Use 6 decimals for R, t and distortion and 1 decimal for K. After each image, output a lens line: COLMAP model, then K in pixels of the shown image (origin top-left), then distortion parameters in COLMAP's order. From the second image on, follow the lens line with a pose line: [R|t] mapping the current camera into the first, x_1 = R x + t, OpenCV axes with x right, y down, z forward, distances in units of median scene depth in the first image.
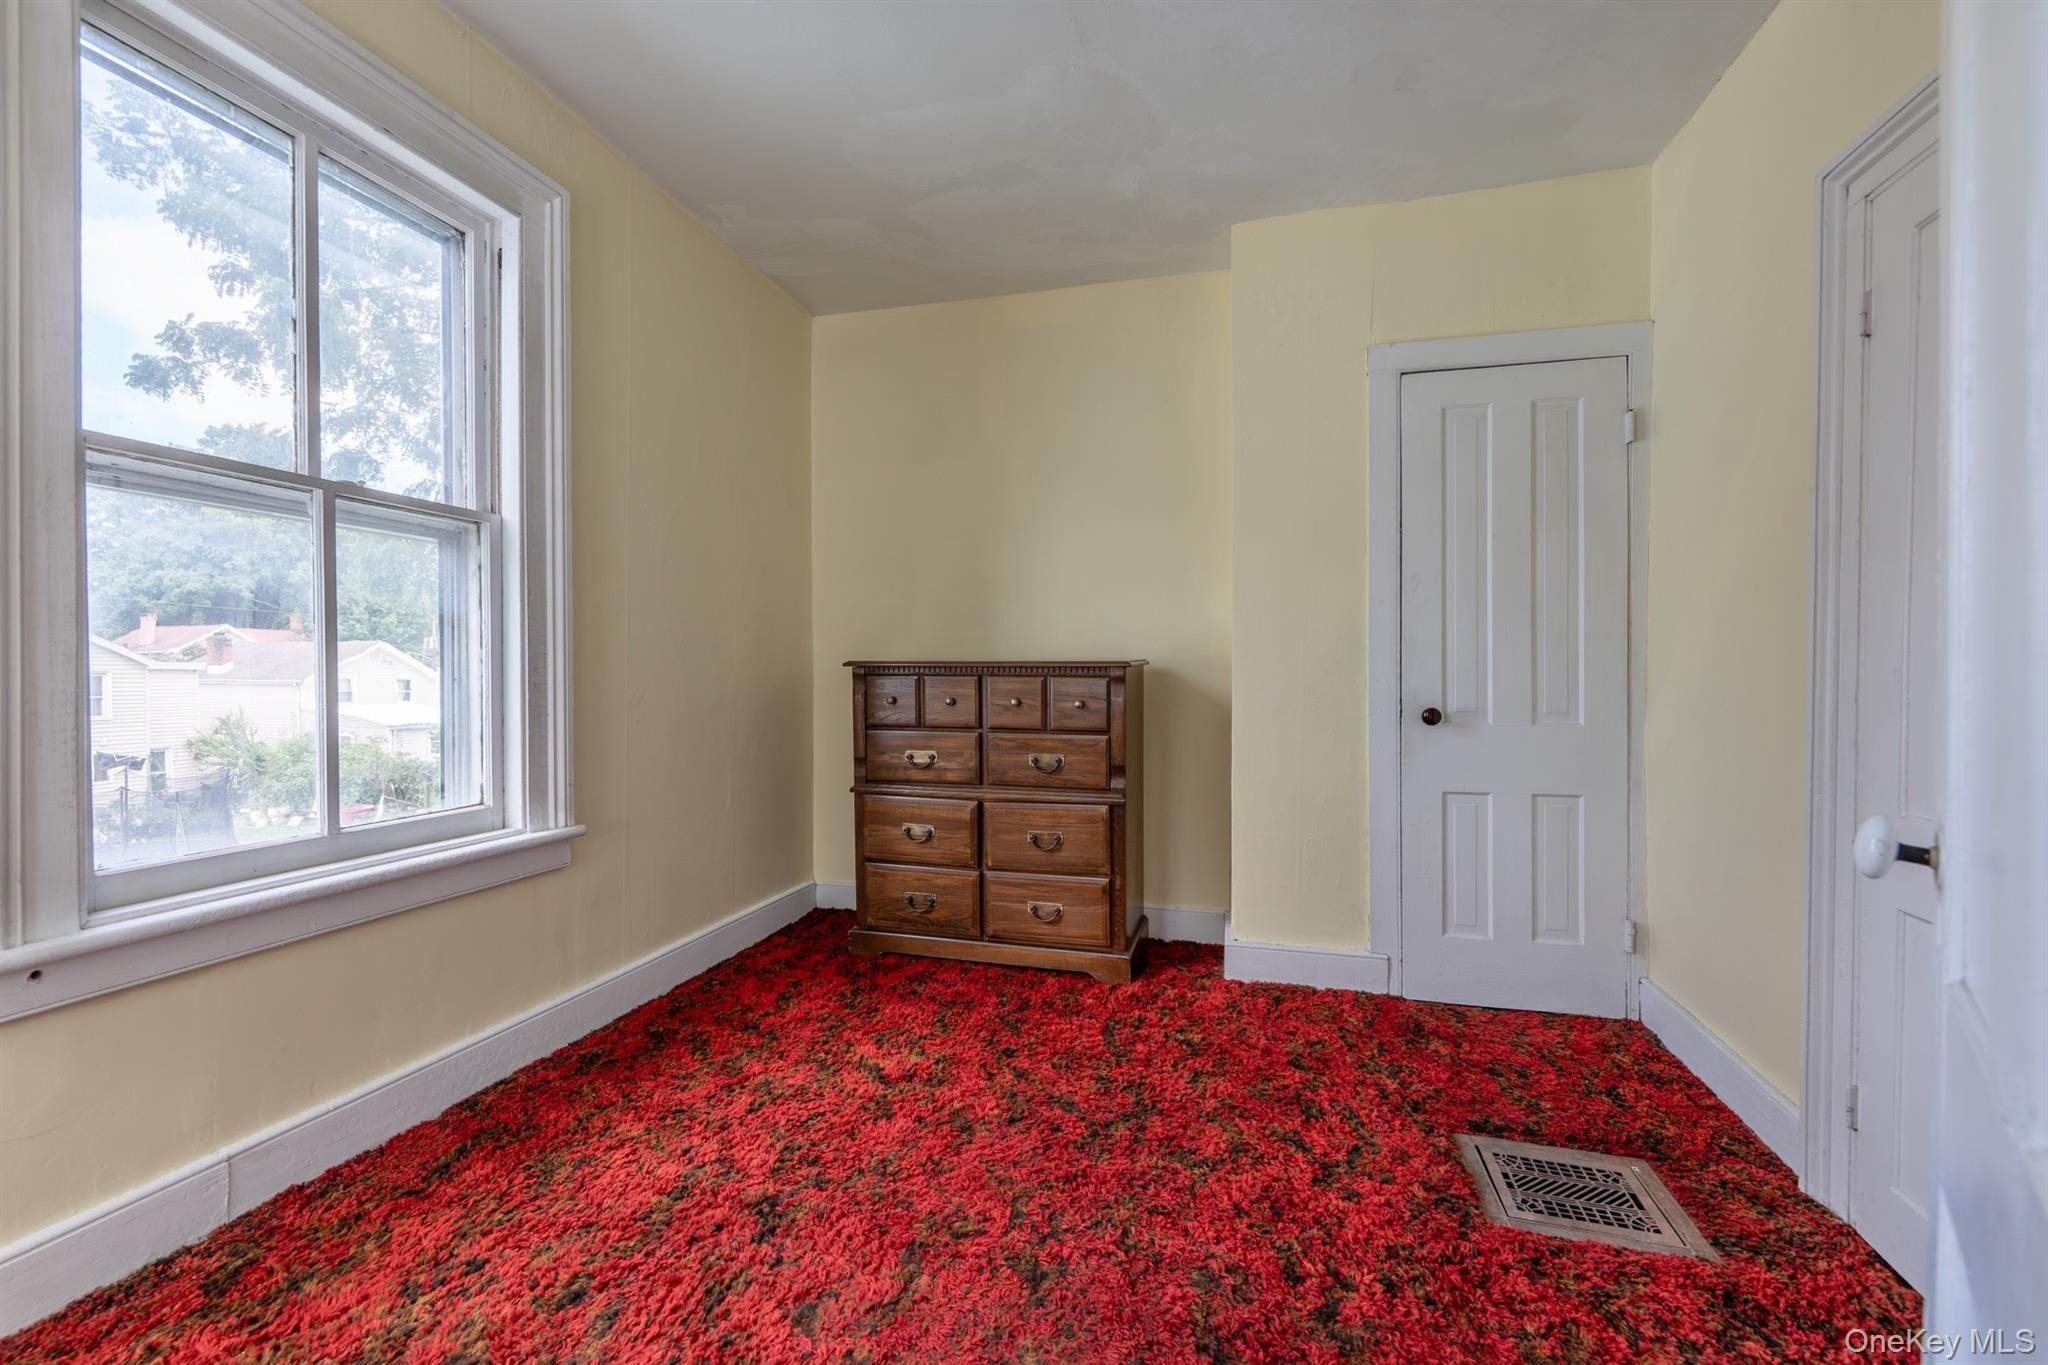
lens RADIAL K [[802.9, 0, 1024.0], [0, 802.9, 682.5], [0, 0, 1]] dist [-0.001112, 0.000162]
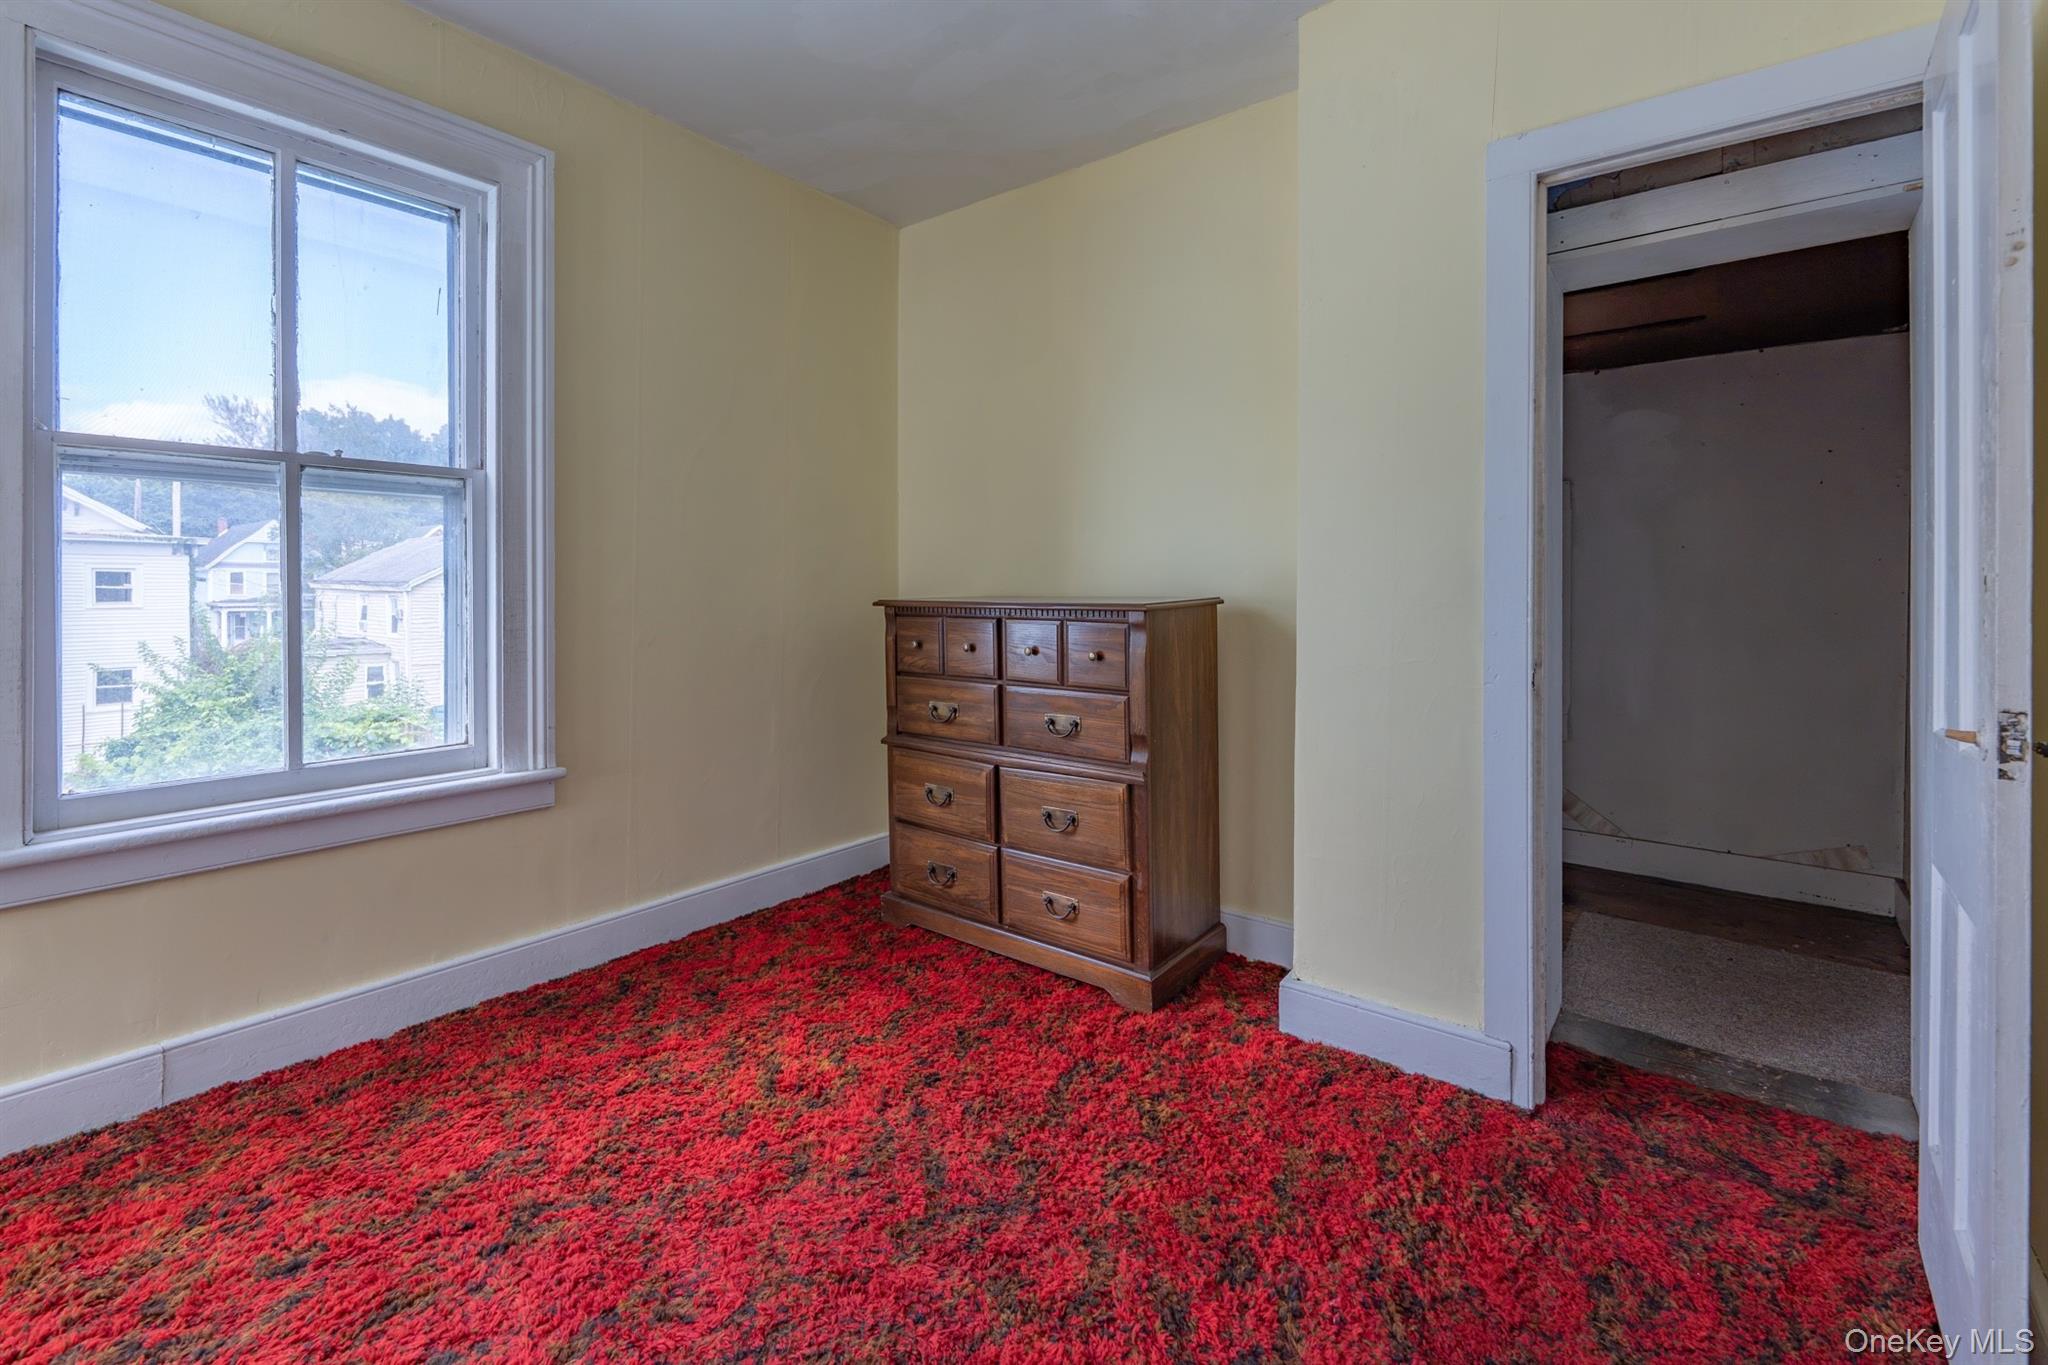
lens RADIAL K [[854.7, 0, 1026.4], [0, 854.7, 594.1], [0, 0, 1]] dist [0.001512, -0.000357]
pose [[0.926450, -0.001111, -0.376417, 0.360511], [-0.001303, 0.999980, -0.006159, -0.032692], [0.376416, 0.006197, 0.926430, 0.188864]]
